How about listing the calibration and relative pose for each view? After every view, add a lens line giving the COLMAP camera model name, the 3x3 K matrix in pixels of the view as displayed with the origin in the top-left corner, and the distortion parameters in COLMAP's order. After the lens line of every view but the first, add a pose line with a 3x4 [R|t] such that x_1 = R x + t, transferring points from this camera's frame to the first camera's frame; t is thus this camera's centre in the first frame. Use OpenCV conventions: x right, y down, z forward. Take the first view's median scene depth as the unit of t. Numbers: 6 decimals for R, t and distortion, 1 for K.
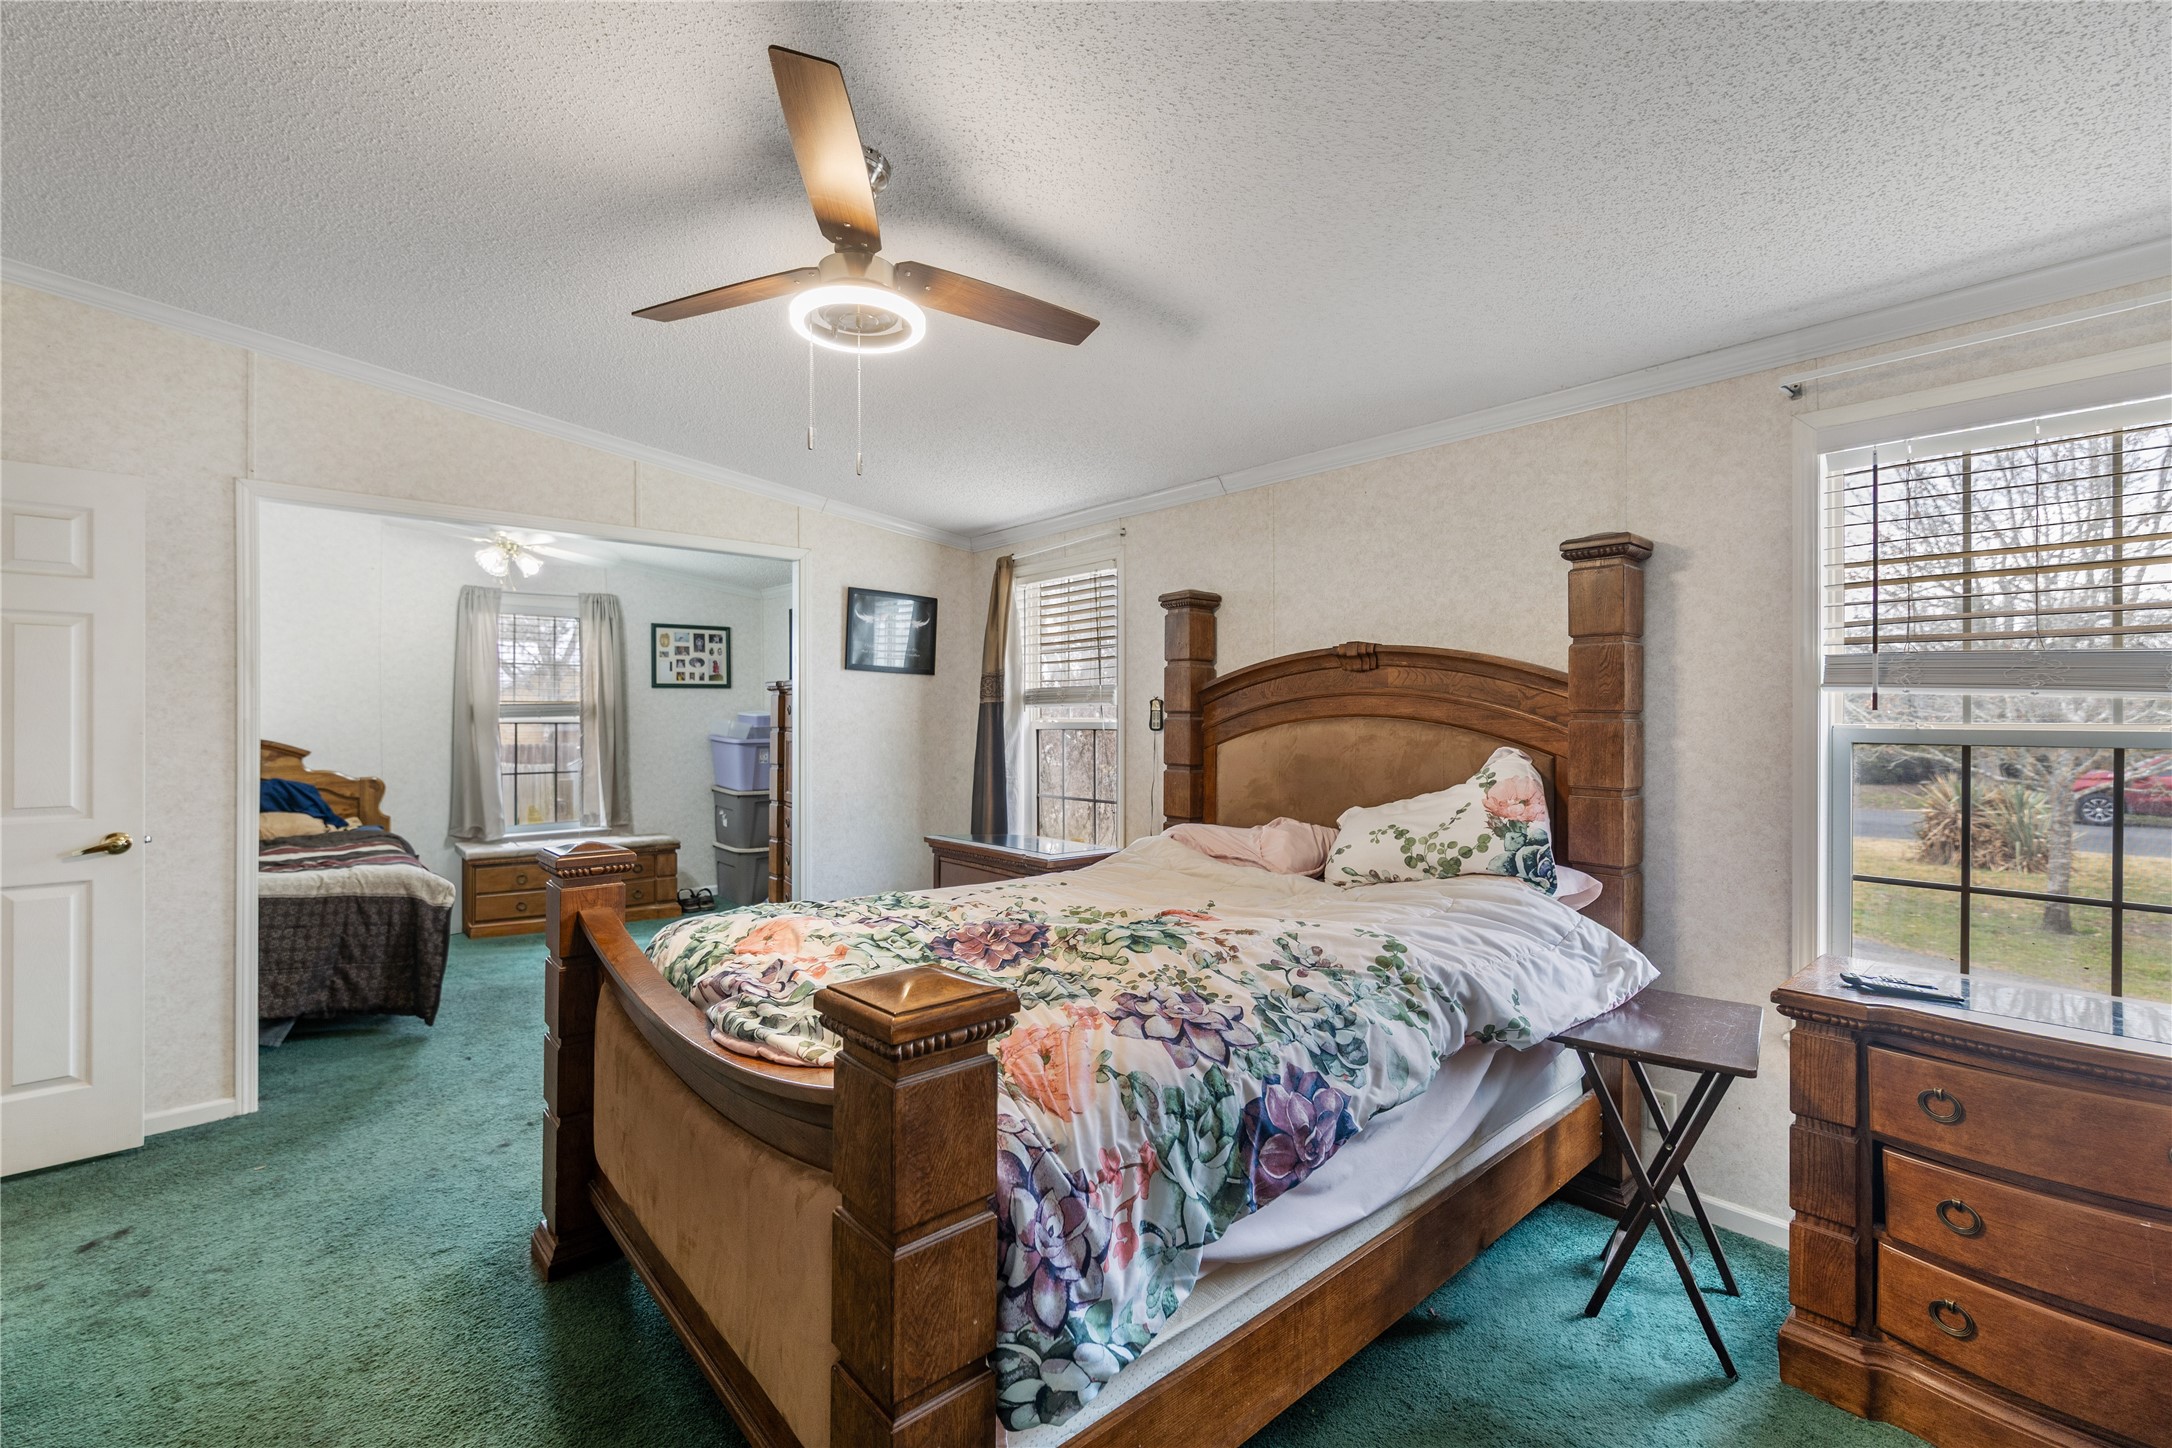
lens RADIAL K [[957.2, 0, 1093.5], [0, 957.2, 723.1], [0, 0, 1]] dist [0.011404, -0.001678]
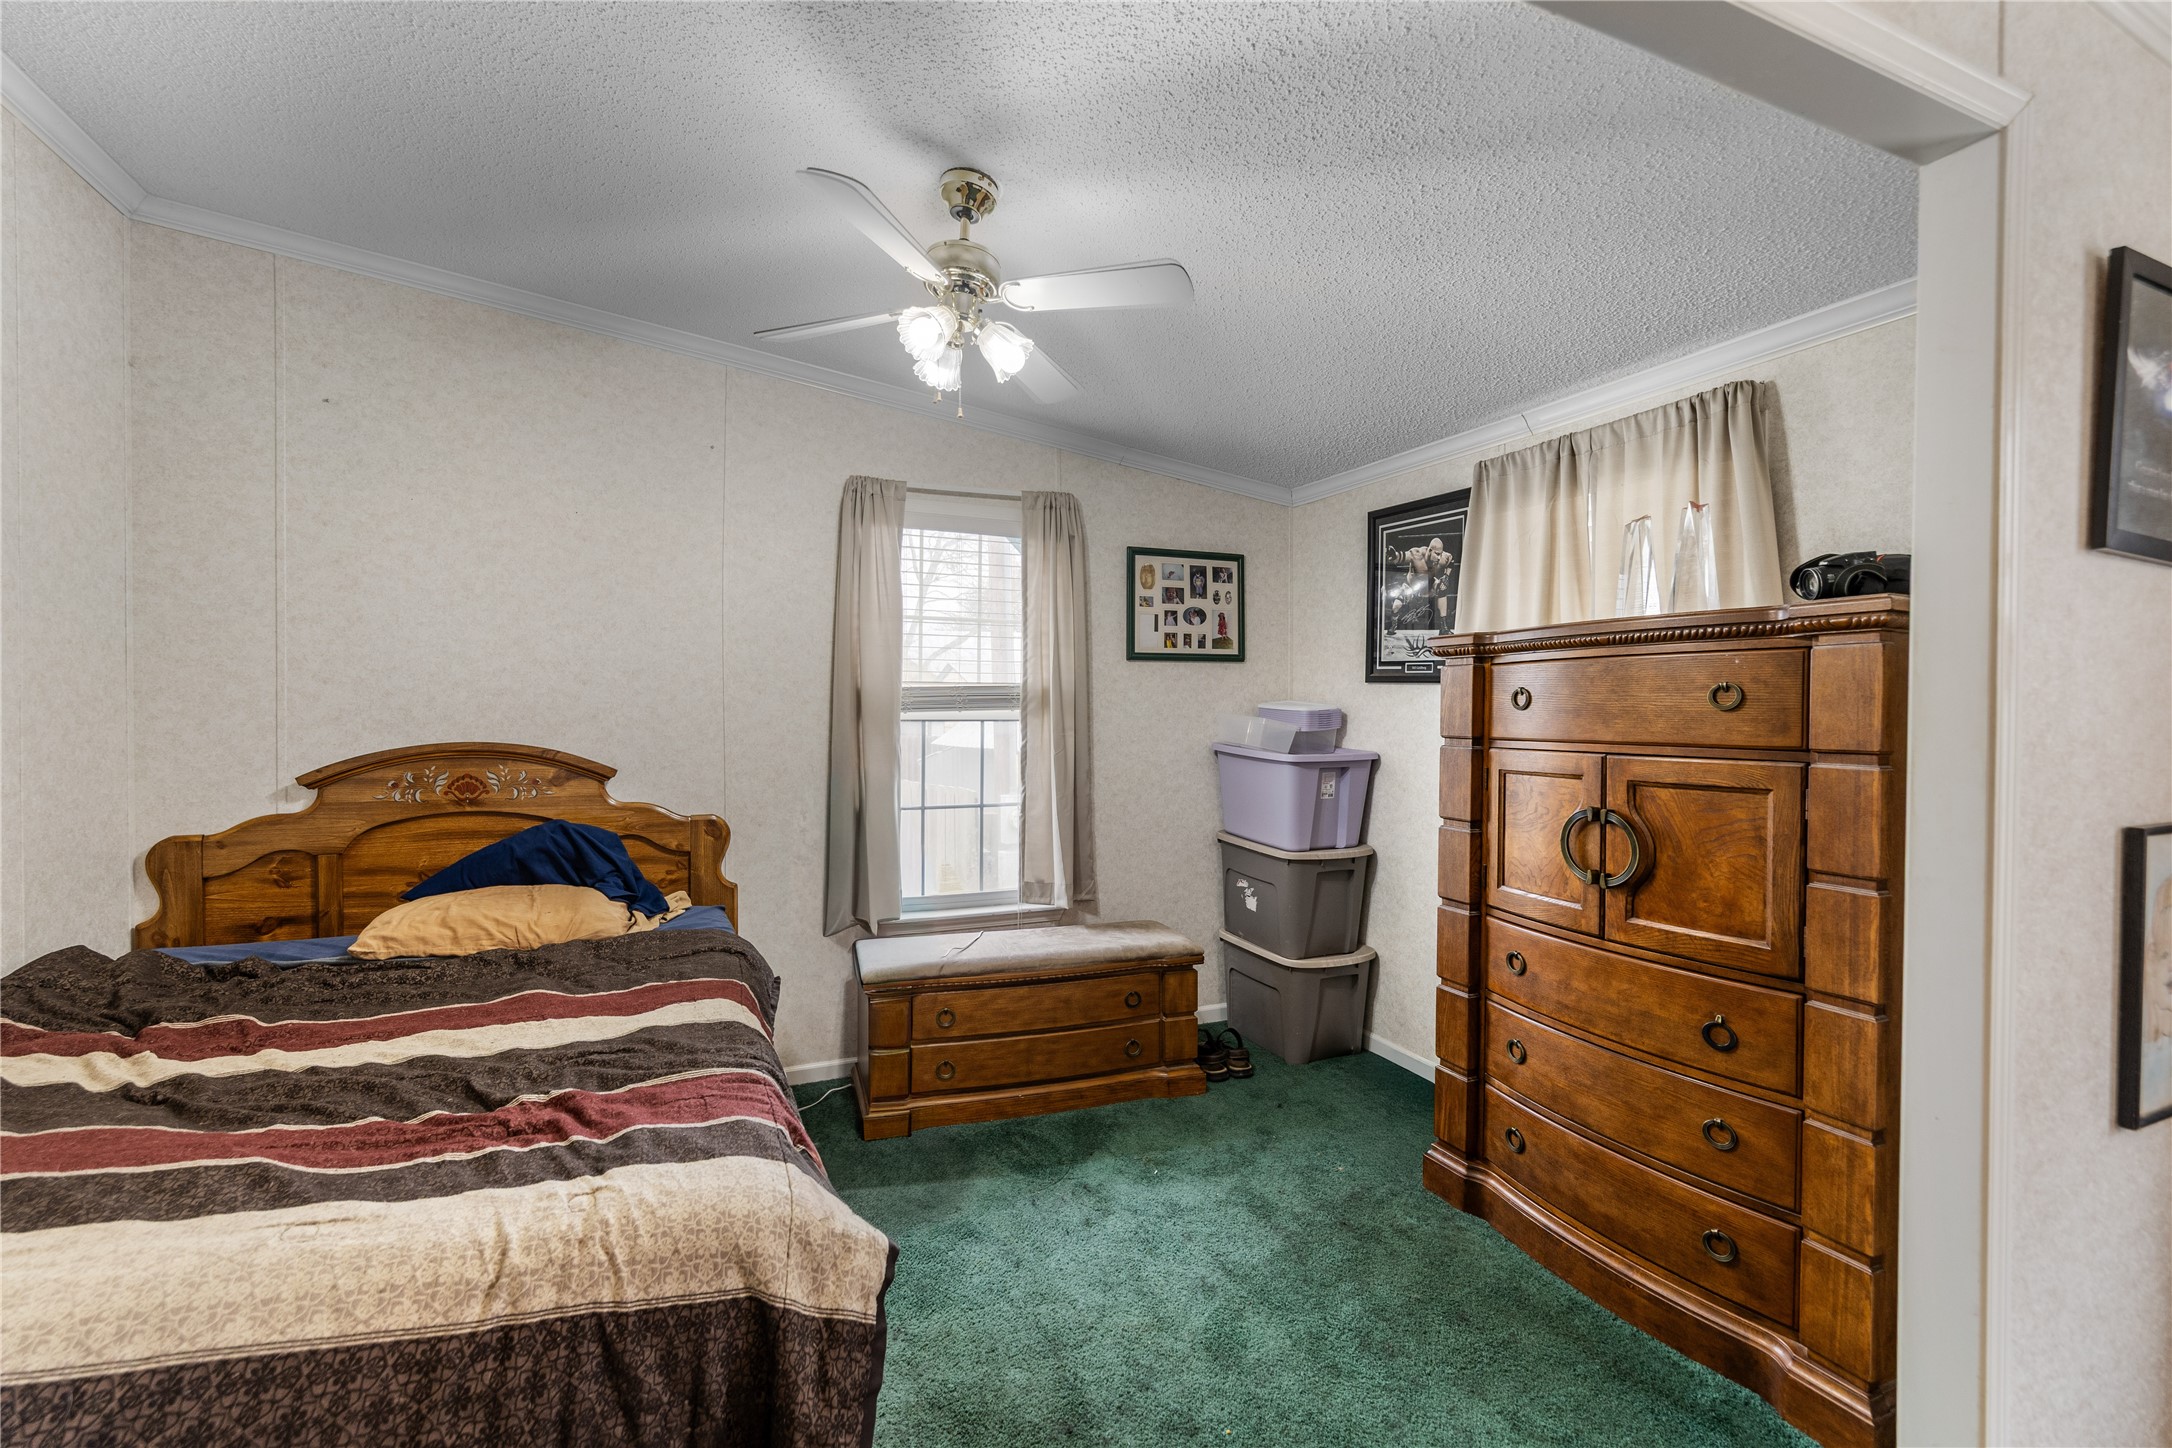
lens RADIAL K [[957.2, 0, 1077.0], [0, 957.2, 721.9], [0, 0, 1]] dist [0.011404, -0.001678]
pose [[0.952003, 0.010748, -0.305900, -0.320603], [-0.008792, 0.999931, 0.007774, -0.004243], [0.305963, -0.004712, 0.952032, 0.456067]]
